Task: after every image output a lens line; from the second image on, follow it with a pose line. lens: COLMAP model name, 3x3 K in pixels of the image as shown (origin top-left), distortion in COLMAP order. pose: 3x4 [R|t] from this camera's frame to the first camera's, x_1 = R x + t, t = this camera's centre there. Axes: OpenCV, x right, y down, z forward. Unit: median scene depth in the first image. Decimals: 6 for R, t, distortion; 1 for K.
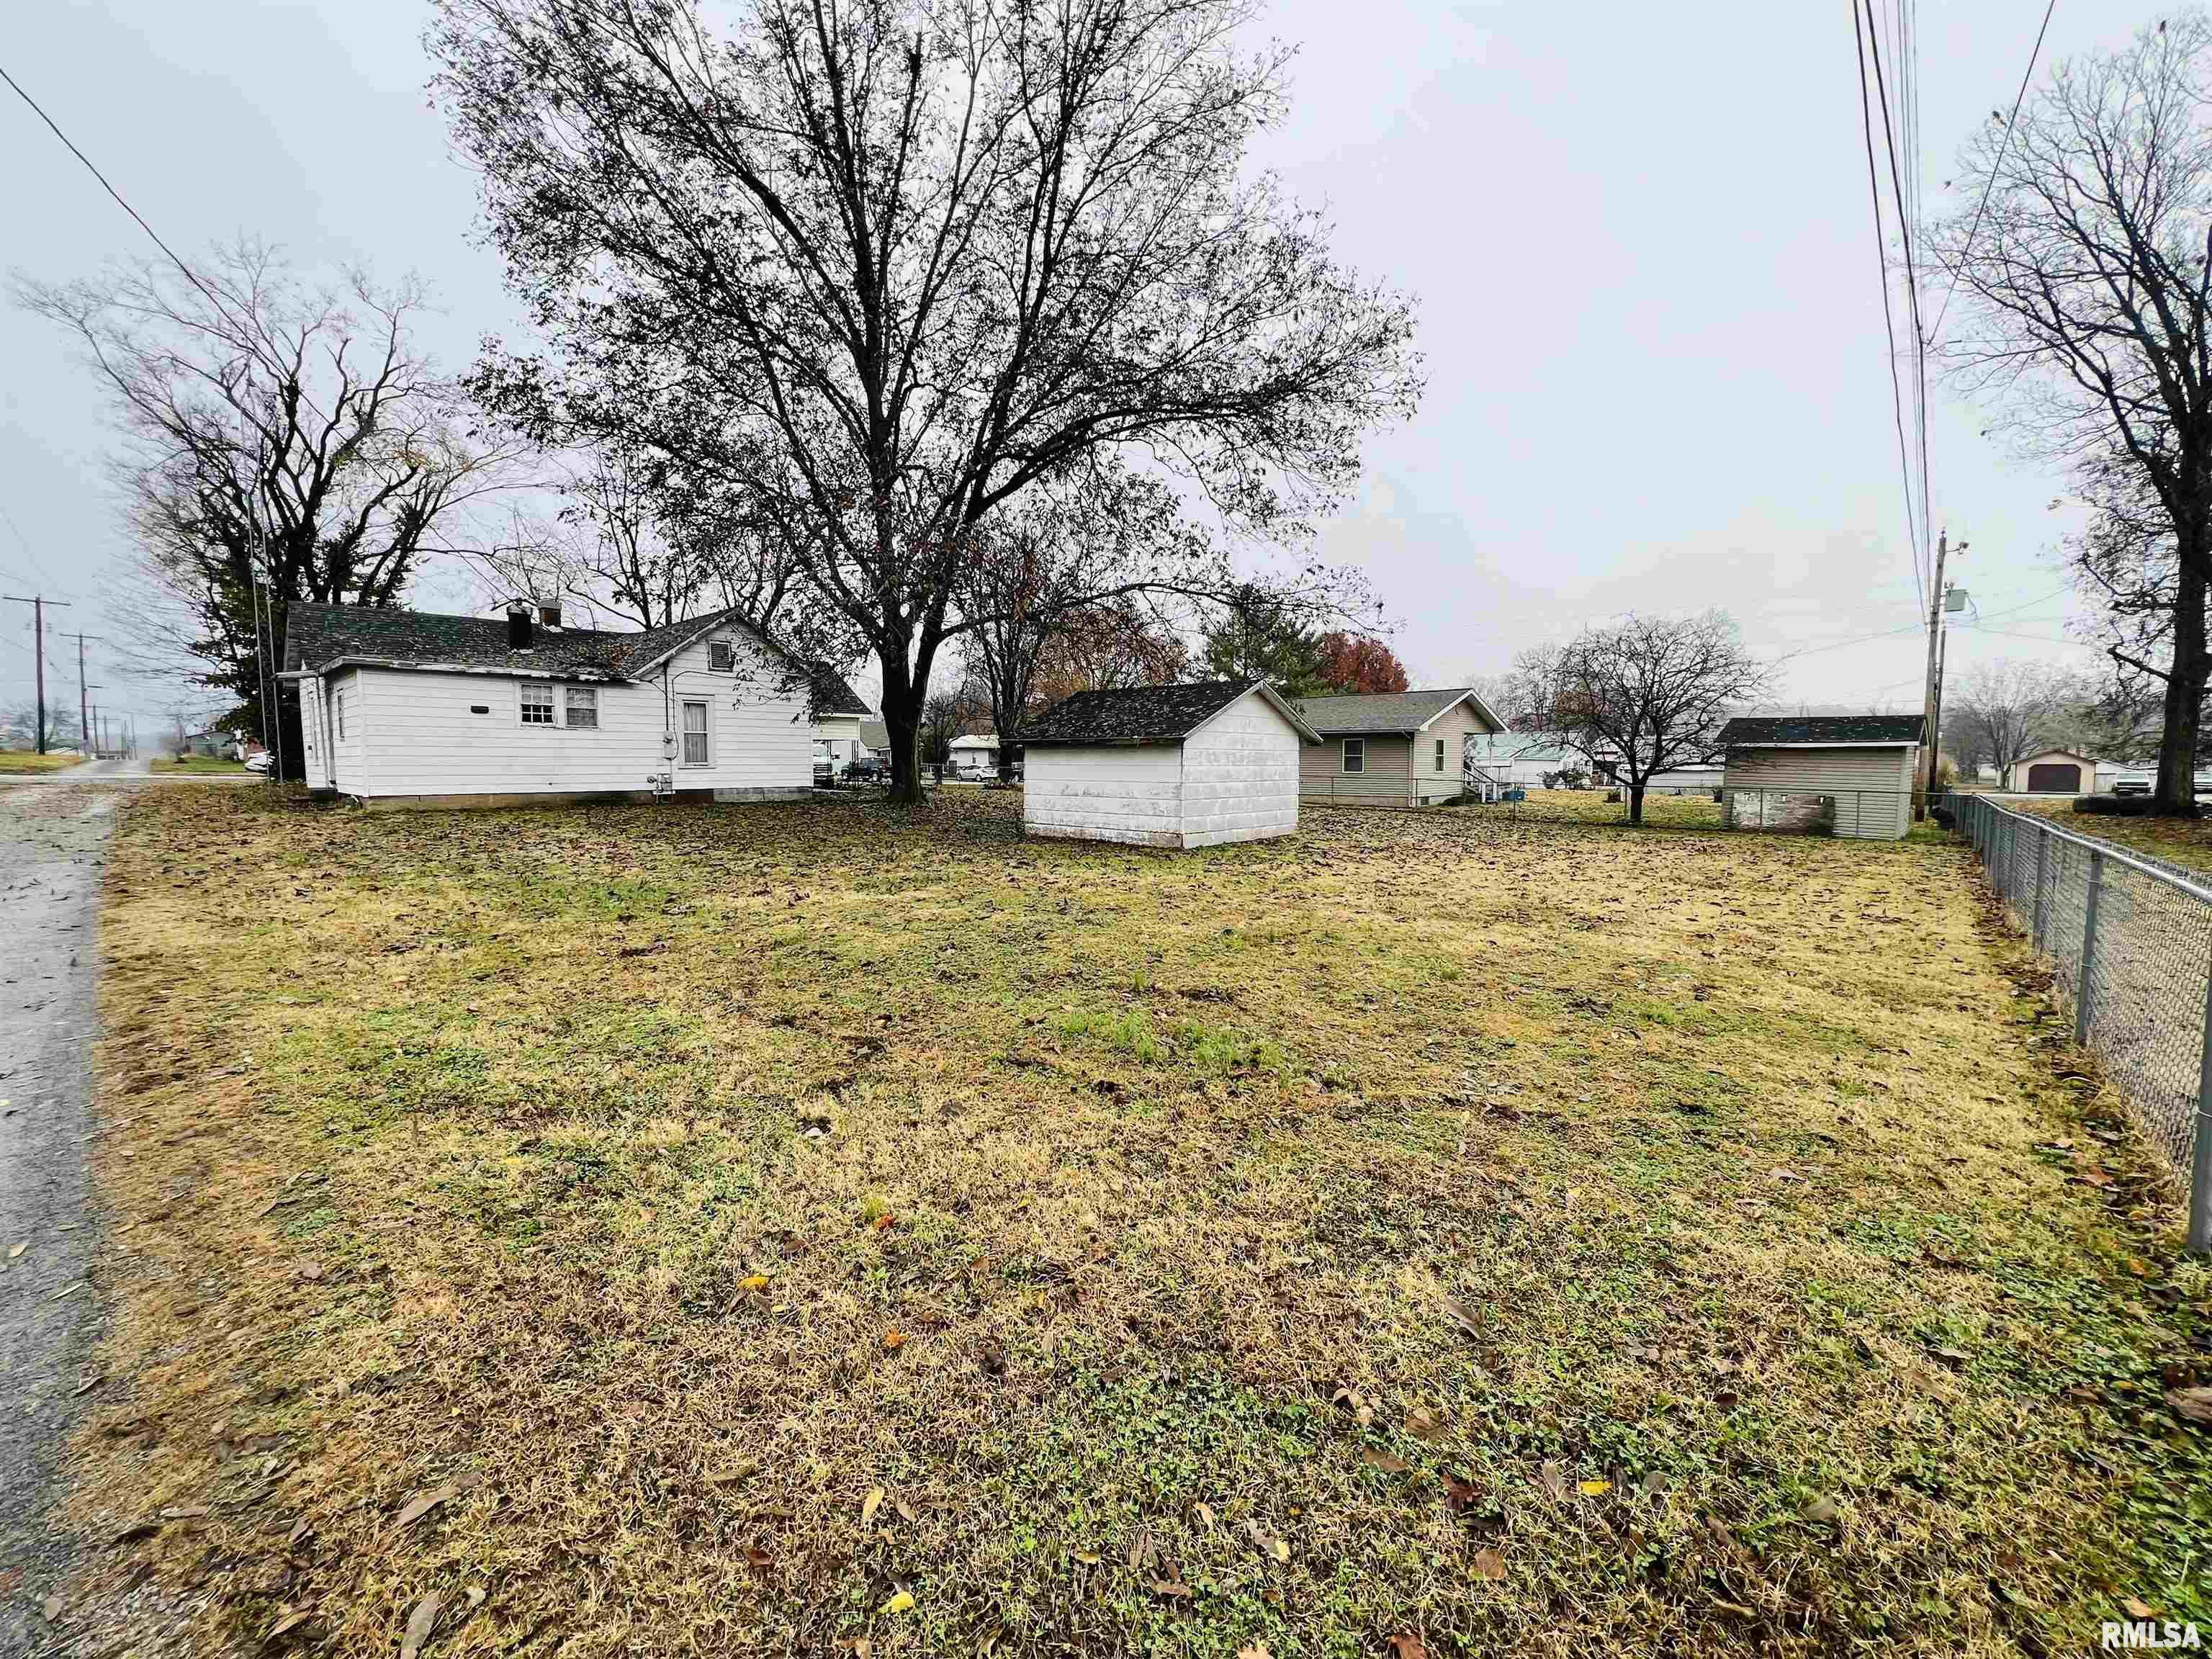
lens RADIAL K [[881.3, 0, 1106.1], [0, 881.3, 822.6], [0, 0, 1]] dist [0.001807, -0.000399]
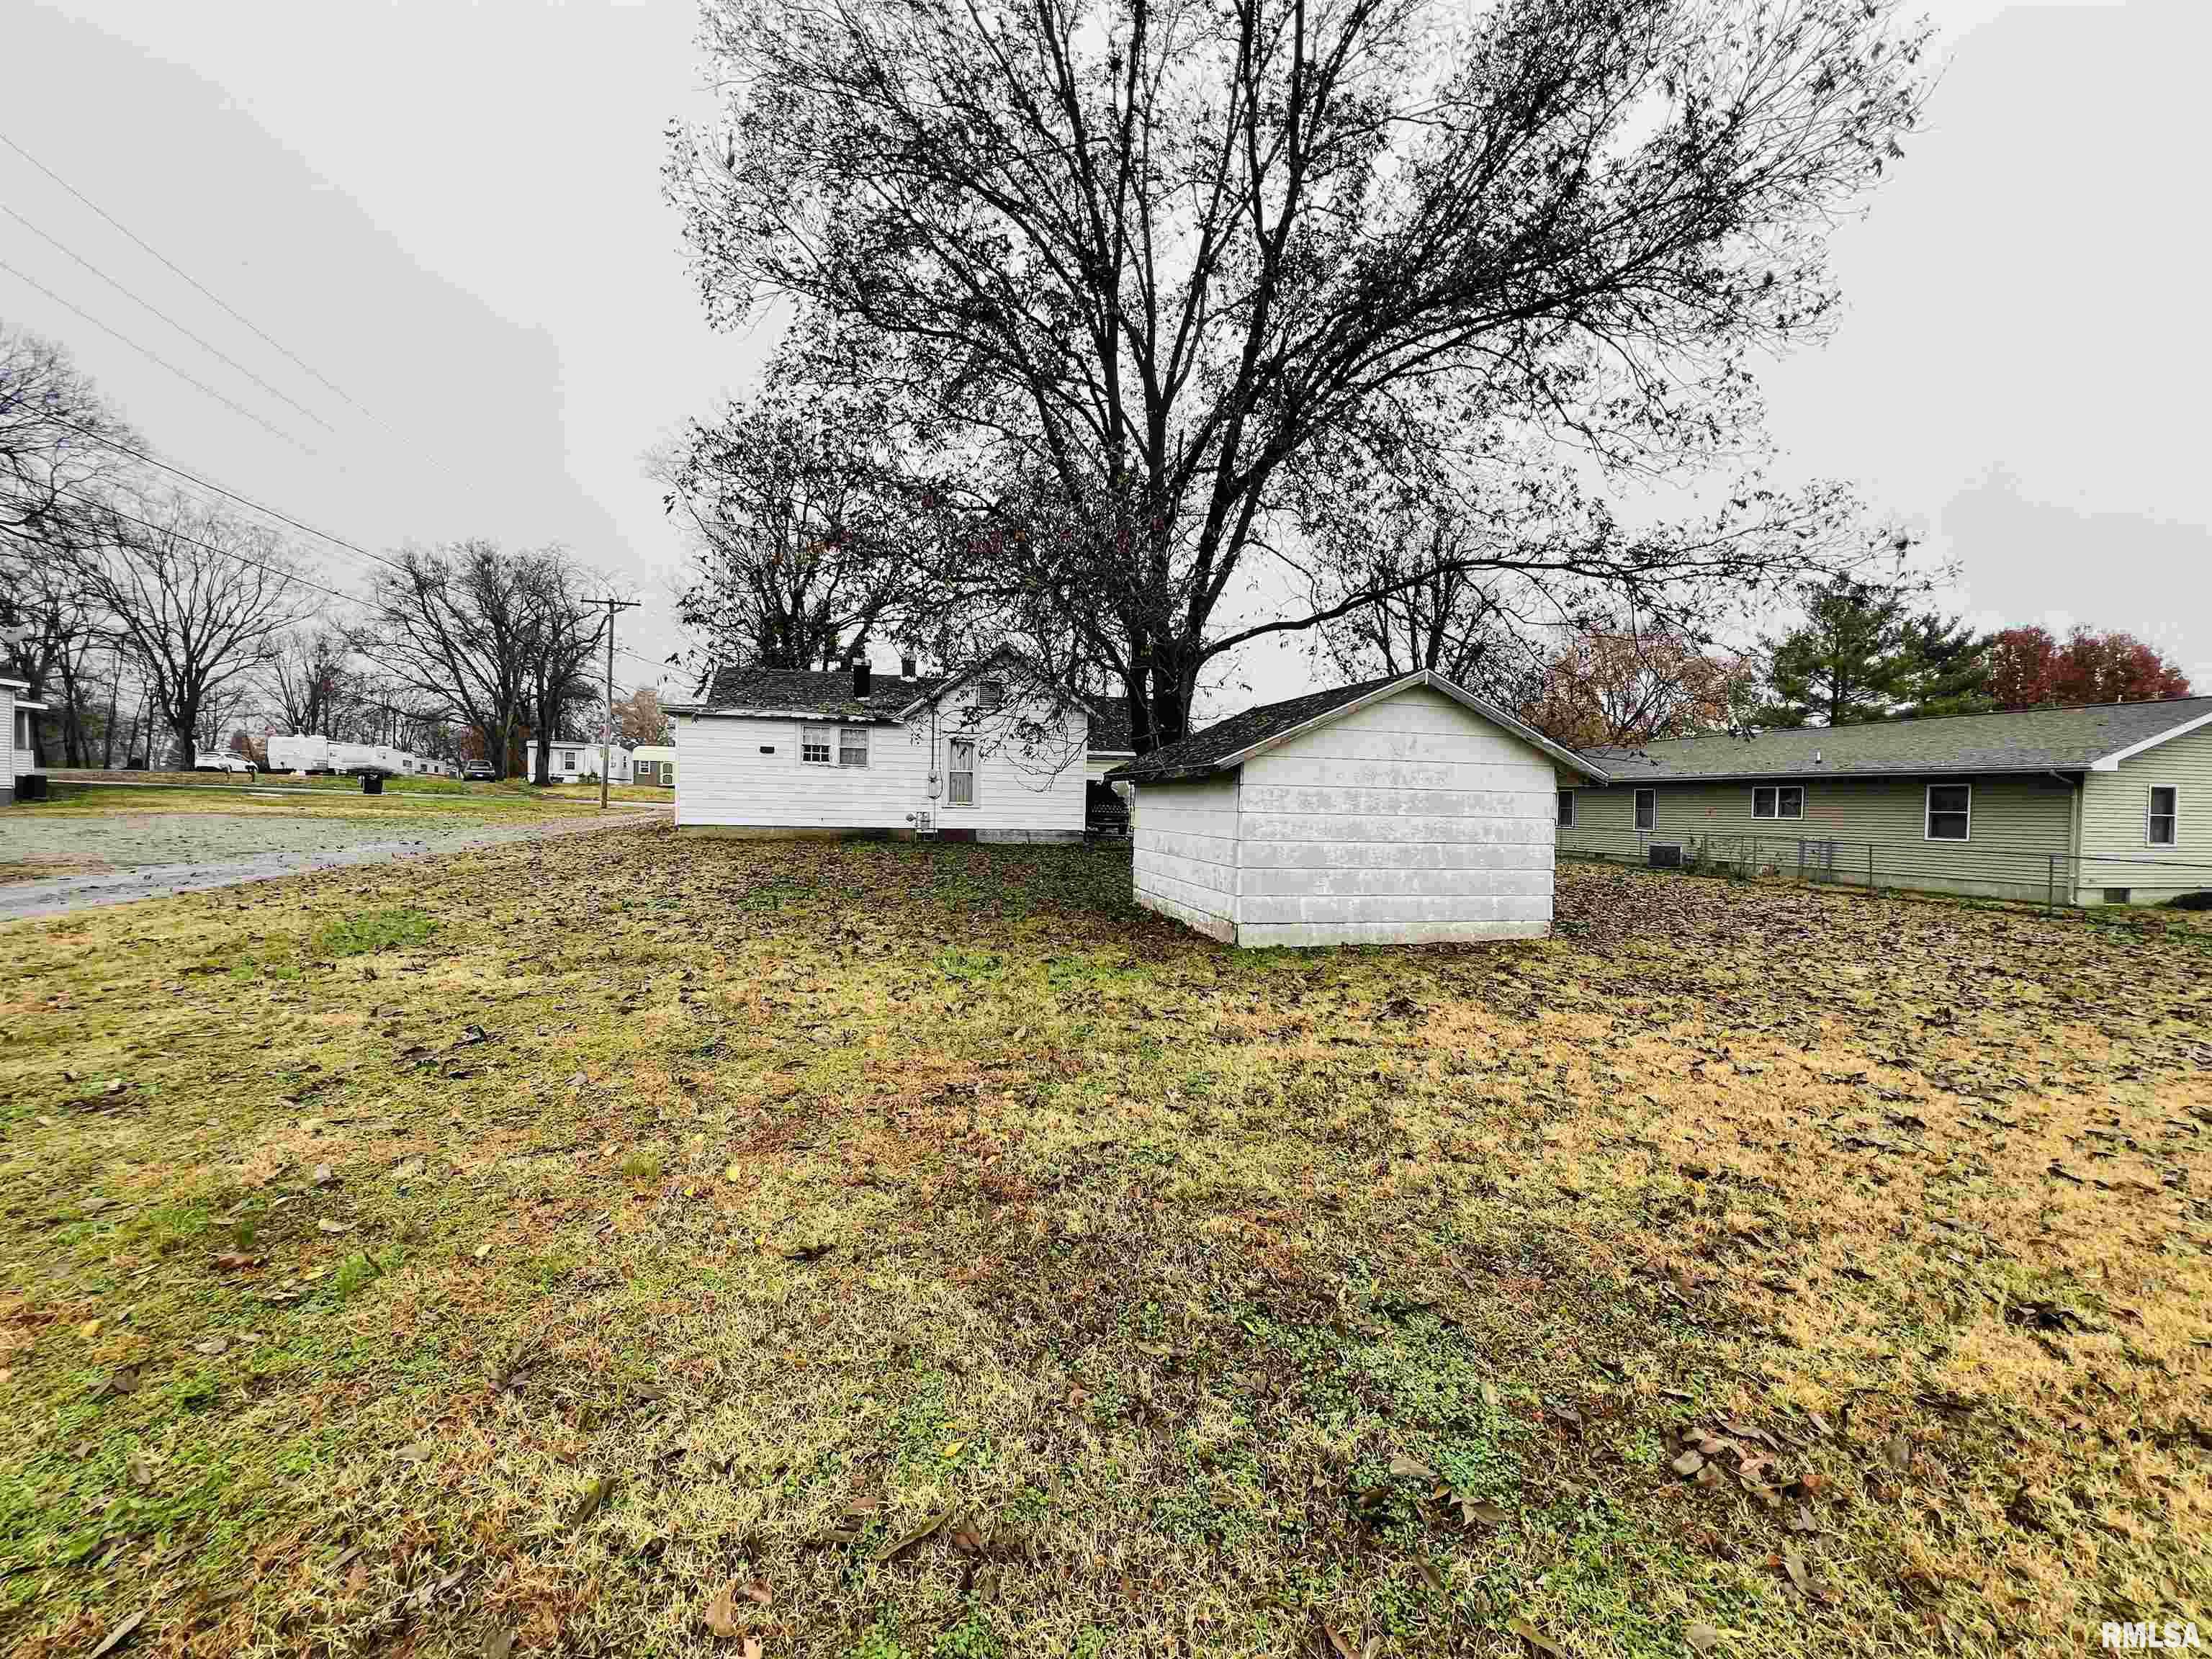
lens RADIAL K [[881.3, 0, 1100.8], [0, 881.3, 824.3], [0, 0, 1]] dist [0.001807, -0.000399]
pose [[0.828024, 0.030693, -0.559852, 0.236041], [-0.060105, 0.997606, -0.034203, -0.019861], [0.557461, 0.061971, 0.827887, 0.292259]]
